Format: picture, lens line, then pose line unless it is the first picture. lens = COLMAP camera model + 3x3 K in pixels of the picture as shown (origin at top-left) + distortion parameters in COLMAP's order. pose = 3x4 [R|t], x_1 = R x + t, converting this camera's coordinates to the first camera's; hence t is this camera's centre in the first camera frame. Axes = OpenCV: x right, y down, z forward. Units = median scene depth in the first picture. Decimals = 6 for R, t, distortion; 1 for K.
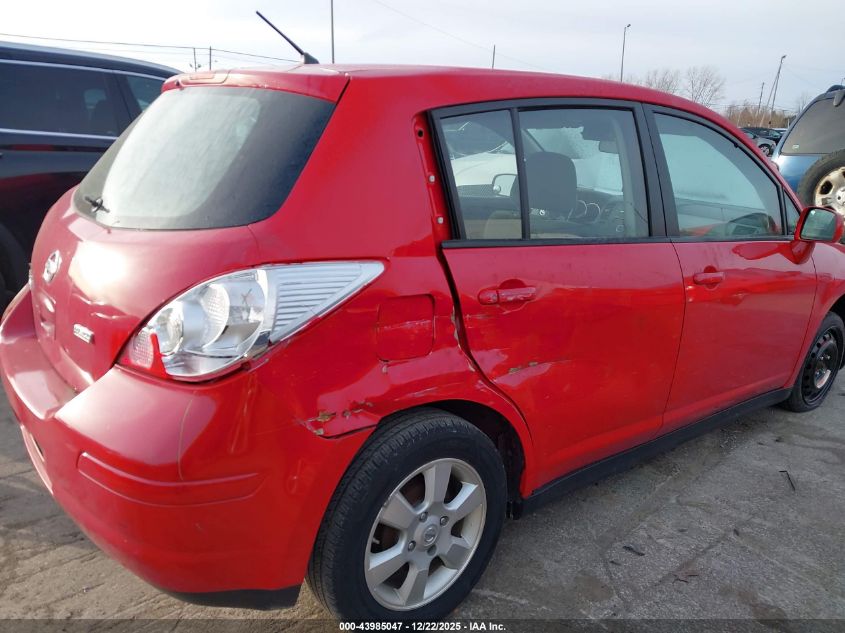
lens RADIAL K [[664.9, 0, 421.9], [0, 664.9, 318.0], [0, 0, 1]] dist [0.047177, -0.046573]
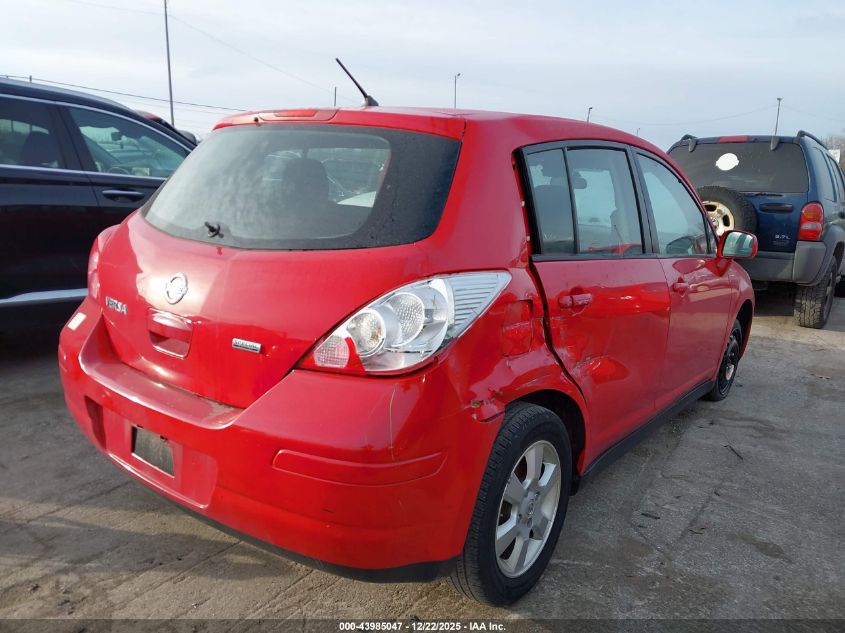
lens RADIAL K [[664.9, 0, 426.0], [0, 664.9, 315.8], [0, 0, 1]] dist [0.047177, -0.046573]
pose [[0.971288, -0.040391, 0.234451, -0.412256], [0.053858, 0.997229, -0.051321, 0.040132], [-0.231729, 0.062475, 0.970772, -0.102324]]
